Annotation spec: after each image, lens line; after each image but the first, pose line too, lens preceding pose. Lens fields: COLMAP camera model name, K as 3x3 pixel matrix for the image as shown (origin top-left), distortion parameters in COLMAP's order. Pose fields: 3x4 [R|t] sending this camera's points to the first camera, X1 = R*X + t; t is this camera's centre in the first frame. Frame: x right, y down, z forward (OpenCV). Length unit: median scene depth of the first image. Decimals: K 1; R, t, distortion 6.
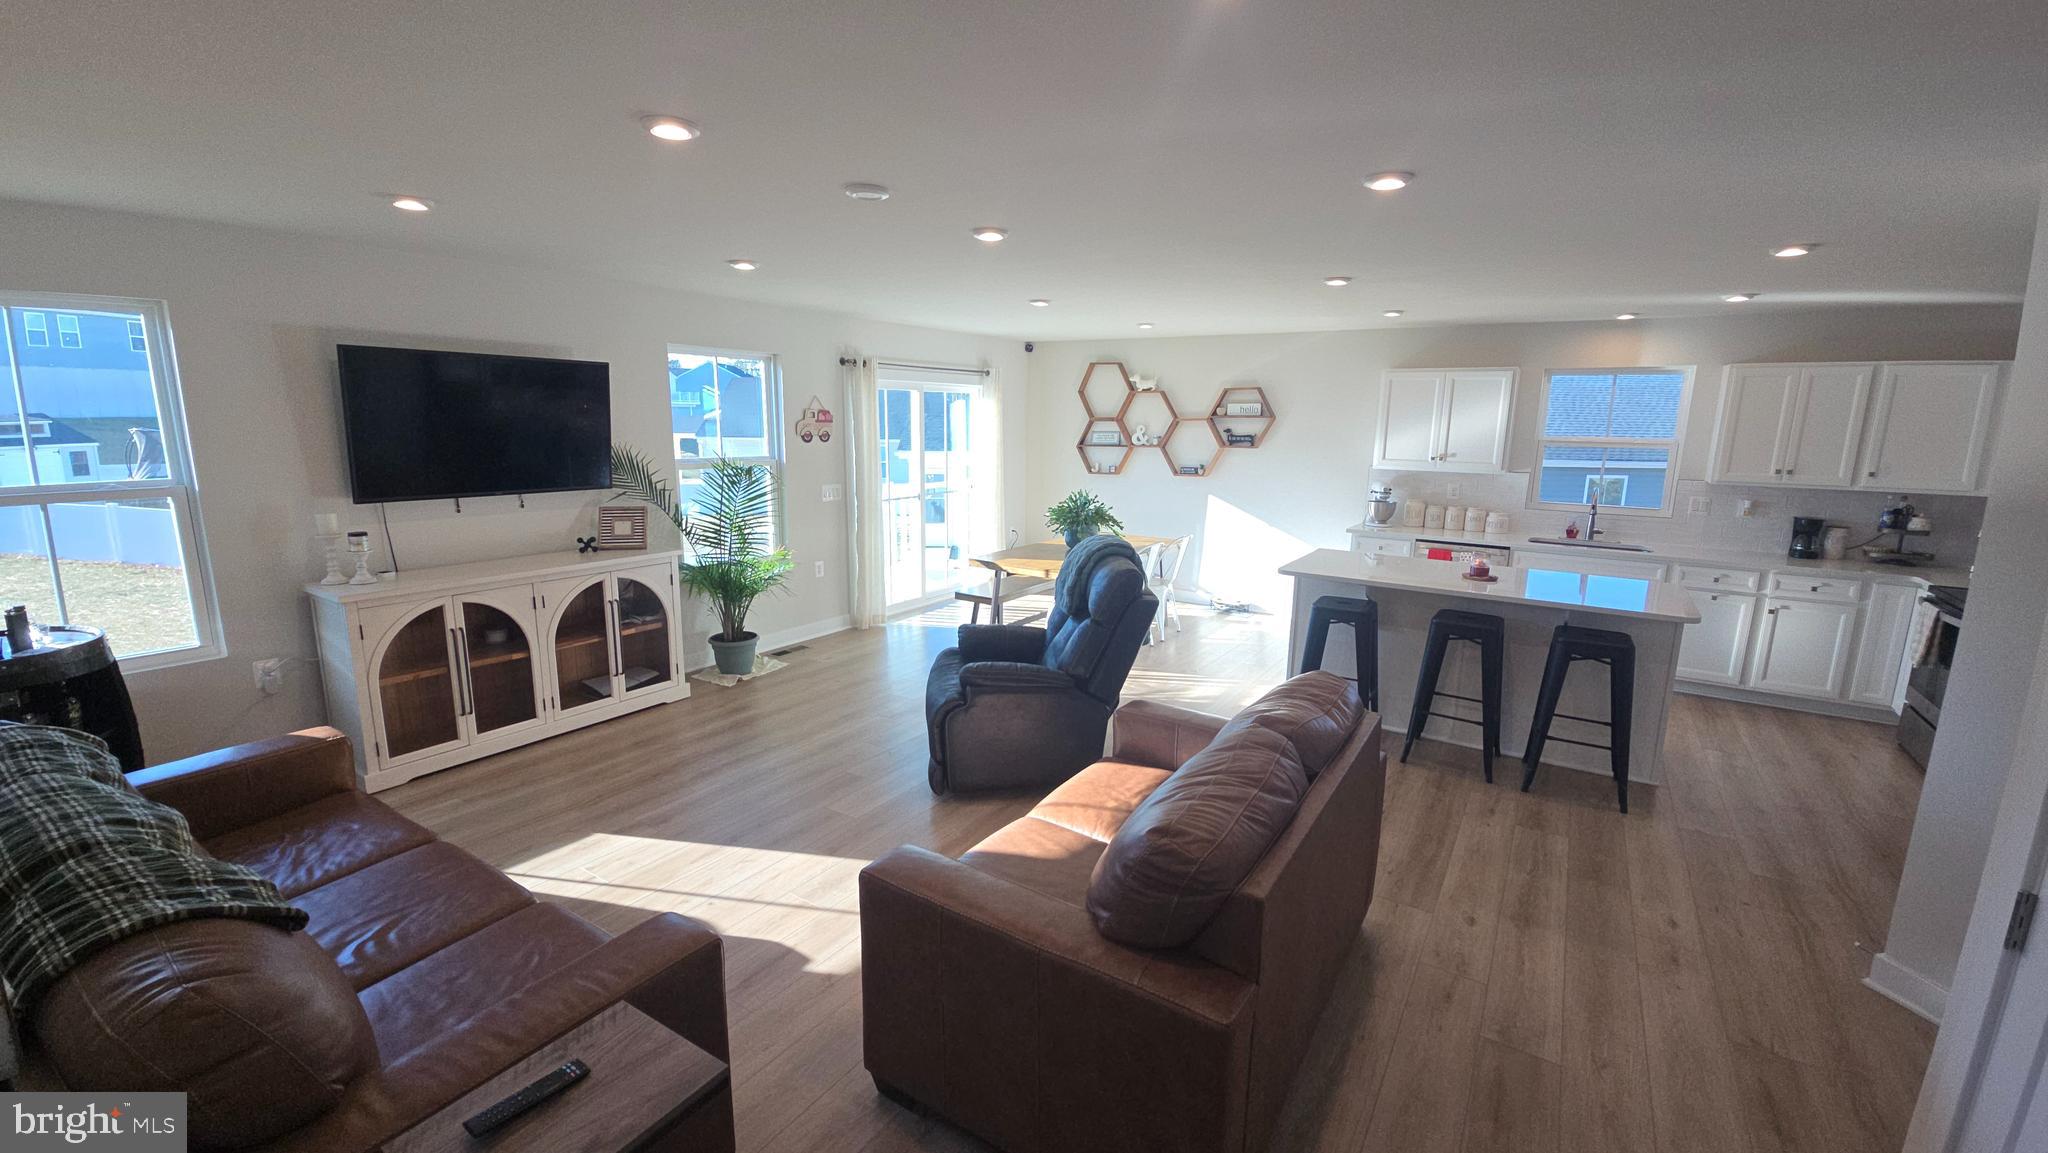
lens RADIAL K [[830.0, 0, 1034.3], [0, 830.0, 575.4], [0, 0, 1]] dist [0.002243, 0.000239]
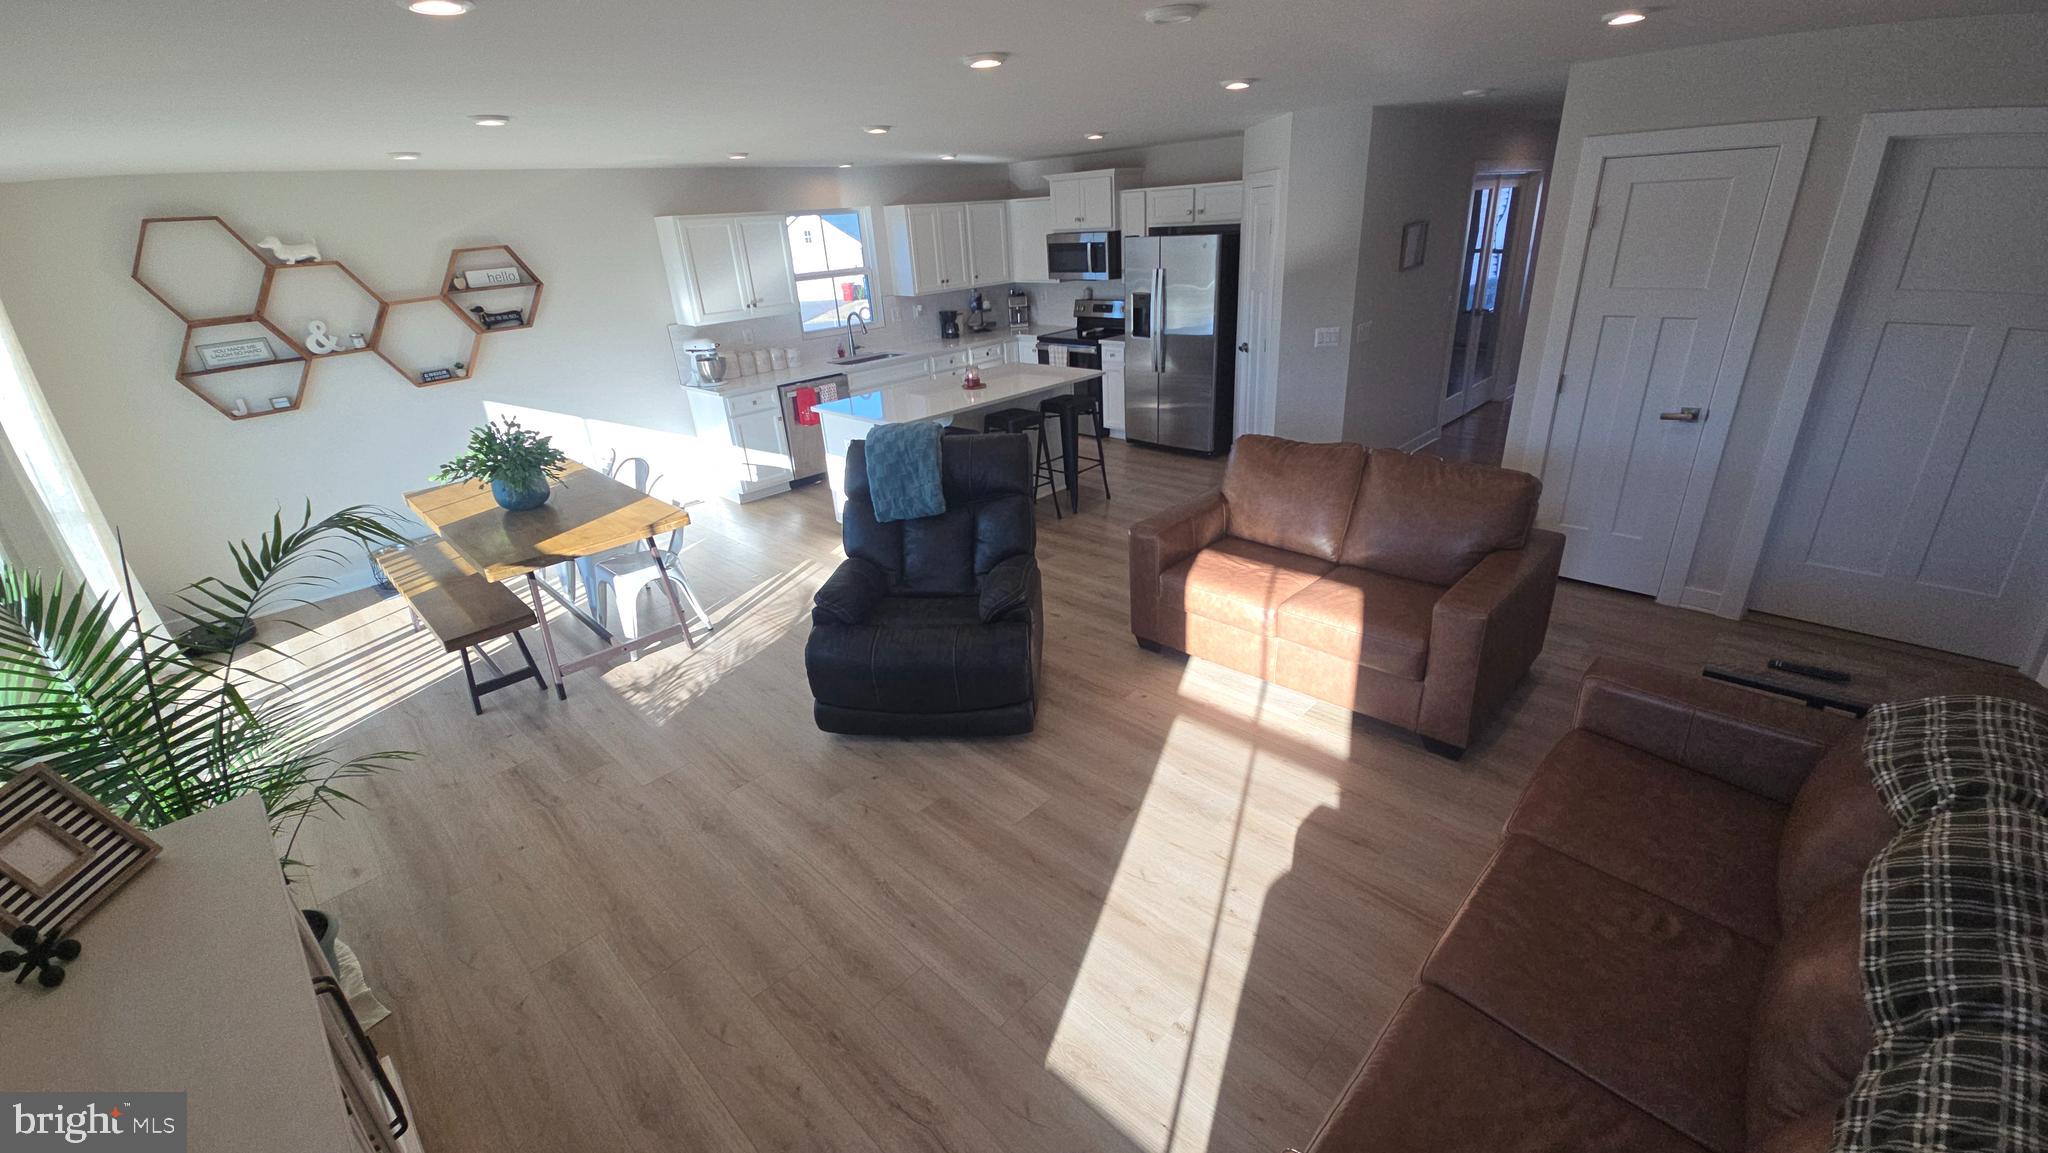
lens RADIAL K [[826.9, 0, 1034.2], [0, 826.9, 575.5], [0, 0, 1]] dist [0.000016, -0.000028]
pose [[0.187167, -0.417698, 0.889099, -0.513185], [0.247521, 0.895943, 0.368807, -0.133806], [-0.950632, 0.151042, 0.271080, 0.441851]]
